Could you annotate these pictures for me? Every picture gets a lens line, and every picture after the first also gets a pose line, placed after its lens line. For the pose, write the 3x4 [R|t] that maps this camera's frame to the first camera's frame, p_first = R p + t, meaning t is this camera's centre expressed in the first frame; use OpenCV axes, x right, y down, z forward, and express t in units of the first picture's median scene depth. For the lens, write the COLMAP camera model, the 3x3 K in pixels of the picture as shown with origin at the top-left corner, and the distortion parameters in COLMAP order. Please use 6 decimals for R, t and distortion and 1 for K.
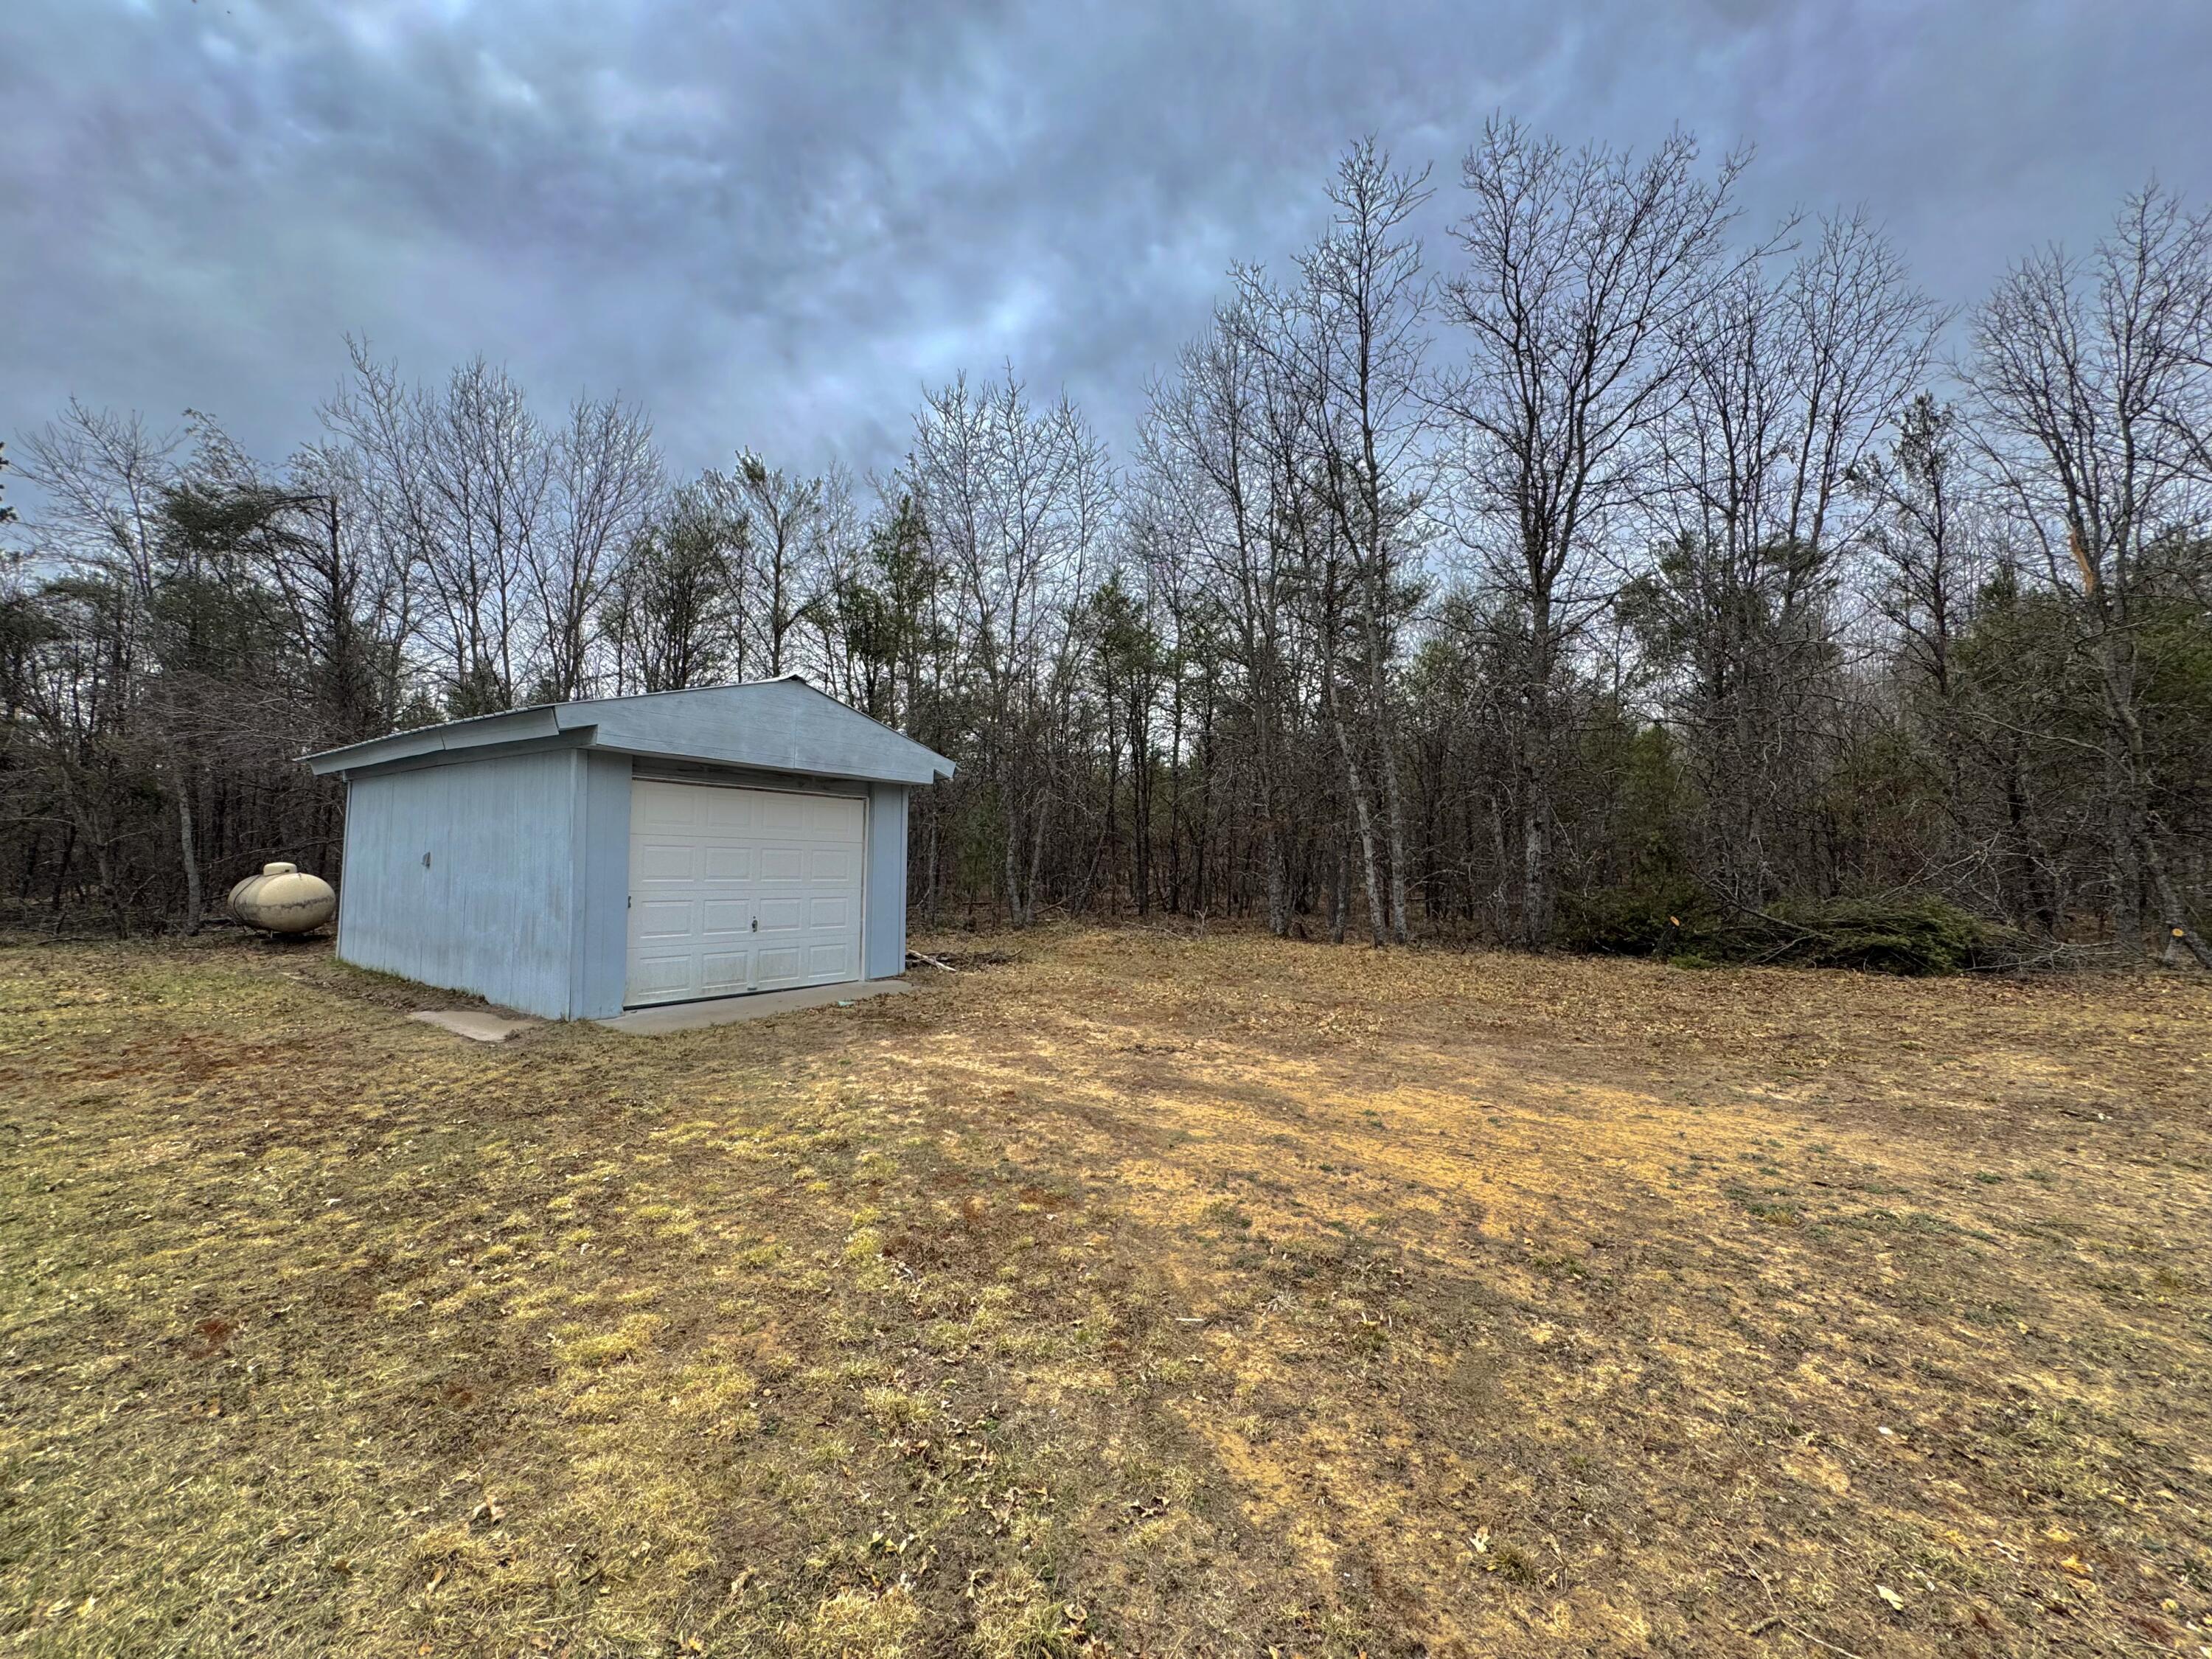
lens RADIAL K [[886.5, 0, 1106.0], [0, 886.5, 829.5], [0, 0, 1]] dist [-0.001498, 0.000155]
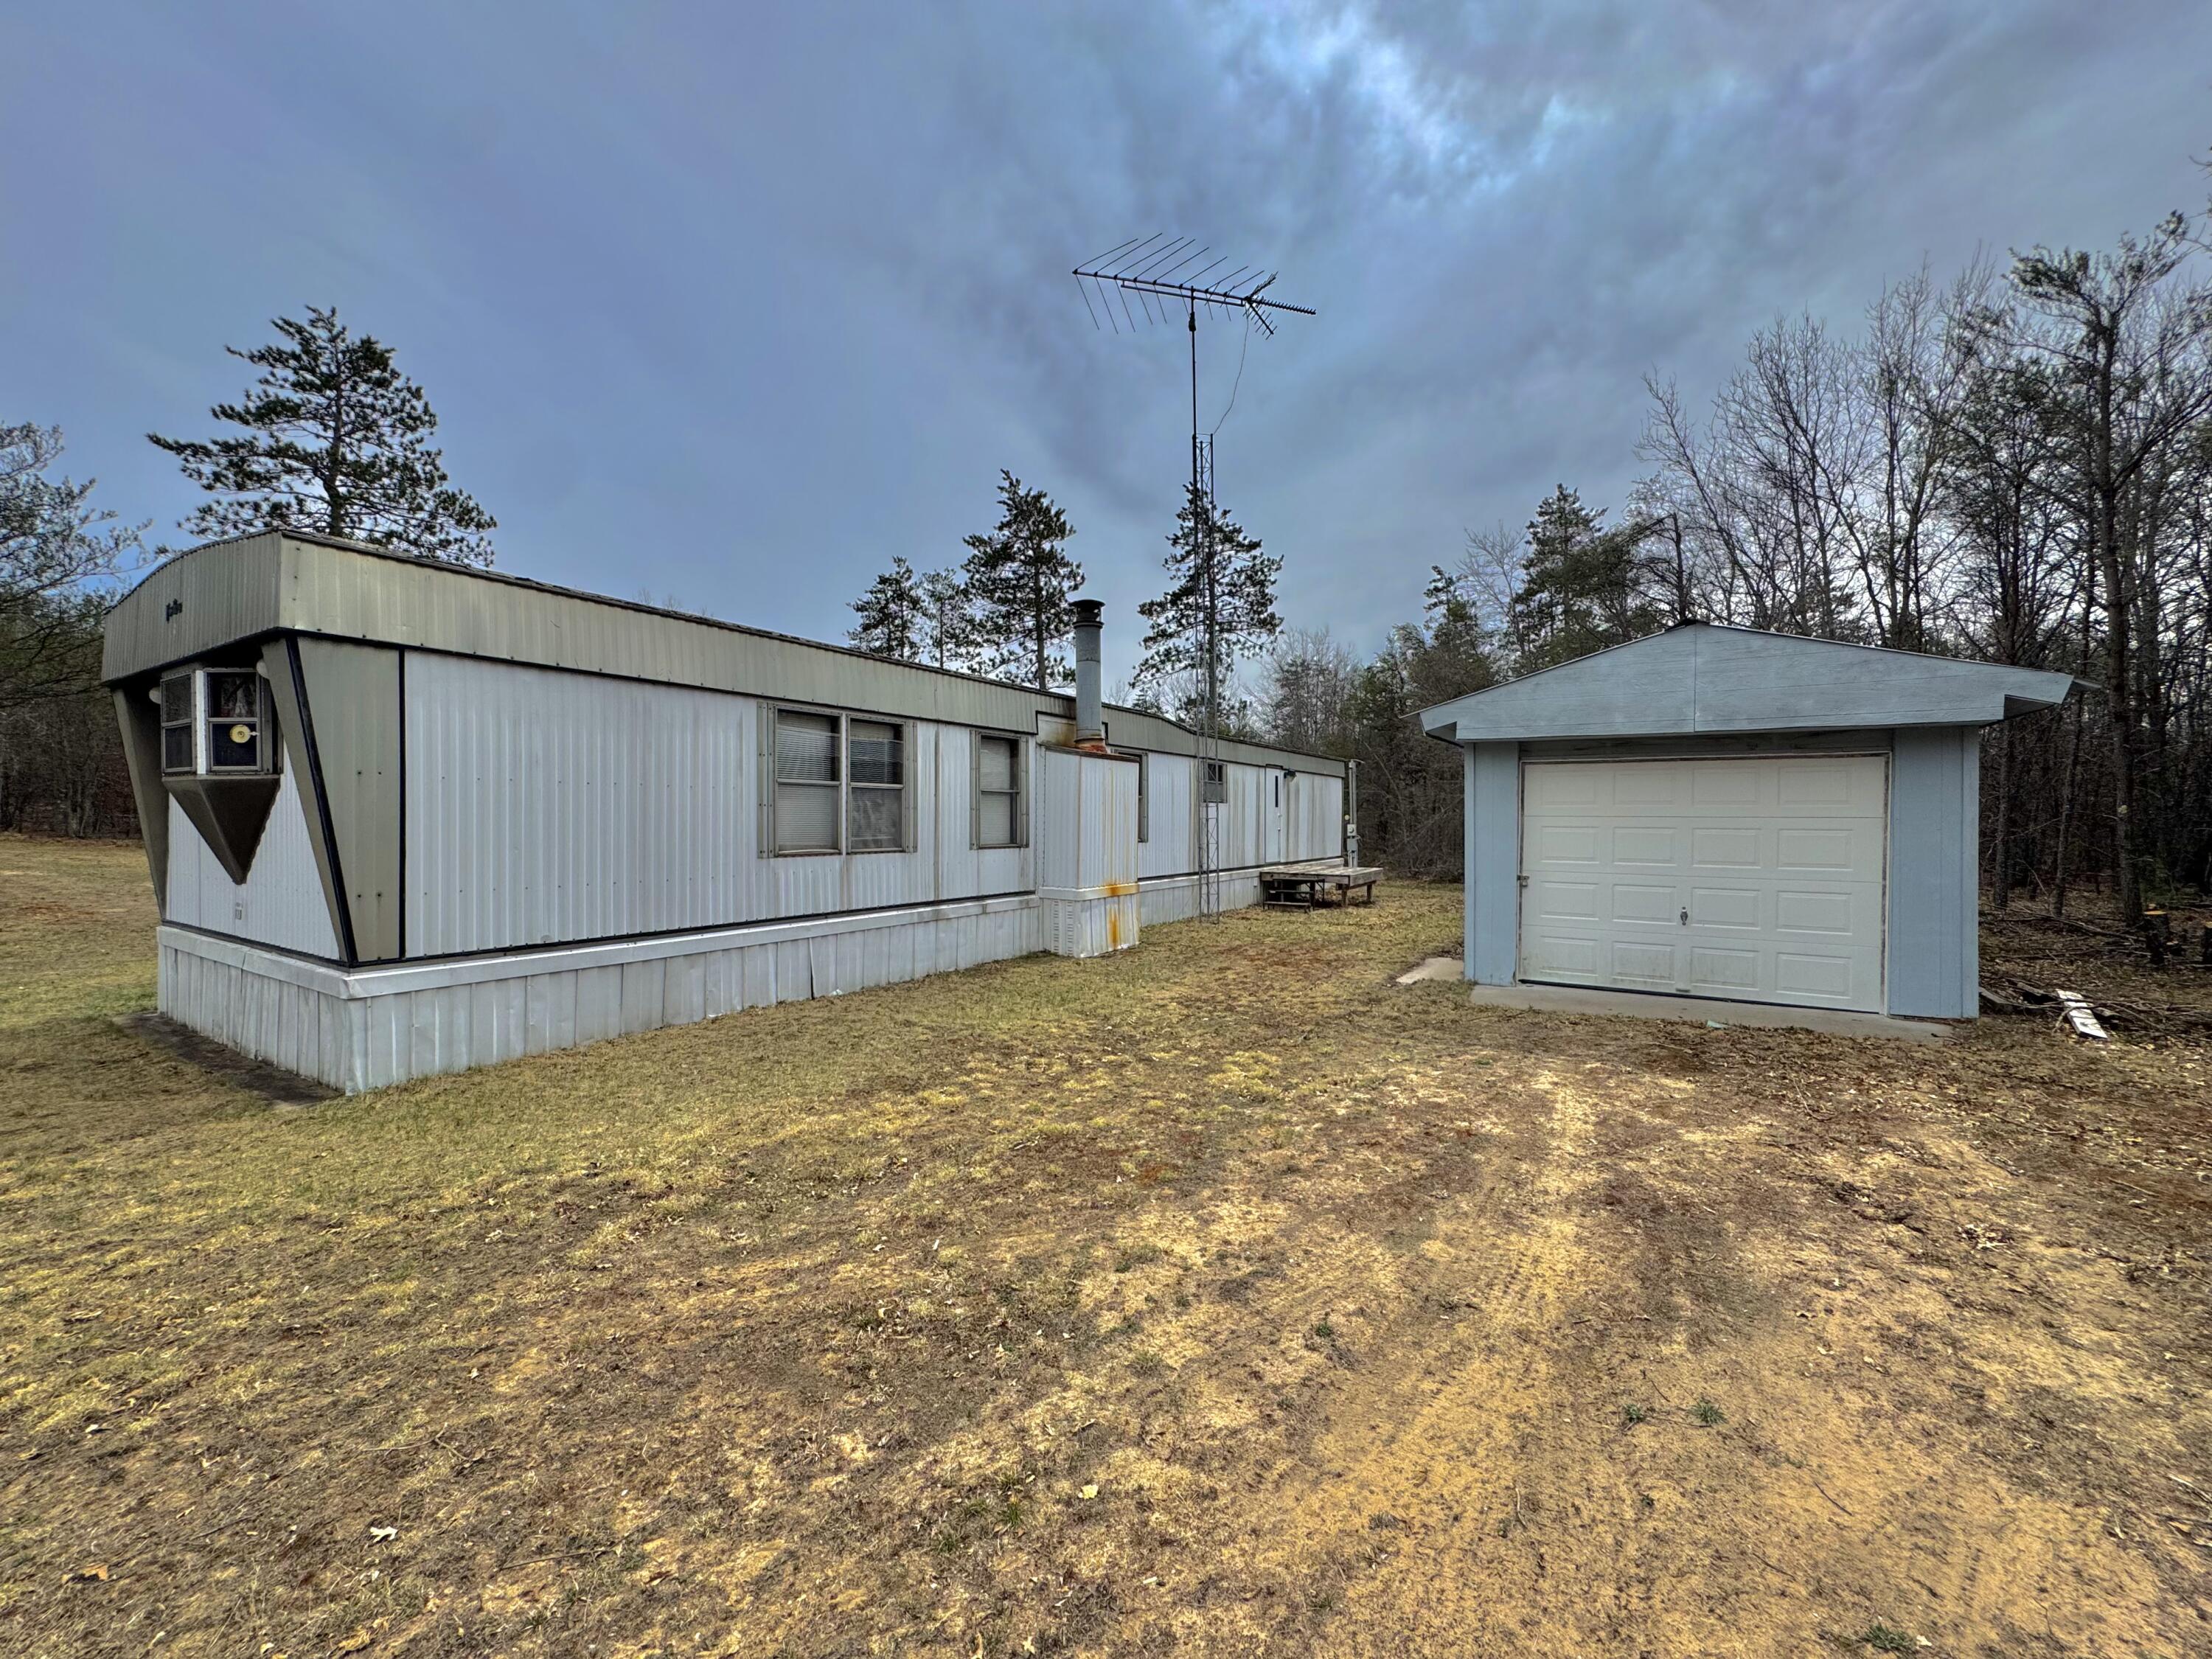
lens RADIAL K [[886.5, 0, 1106.0], [0, 886.5, 829.5], [0, 0, 1]] dist [-0.001498, 0.000155]
pose [[0.063306, -0.003867, -0.997987, 0.782481], [0.037880, 0.999281, -0.001469, 0.005587], [0.997275, -0.037711, 0.063407, 0.710102]]
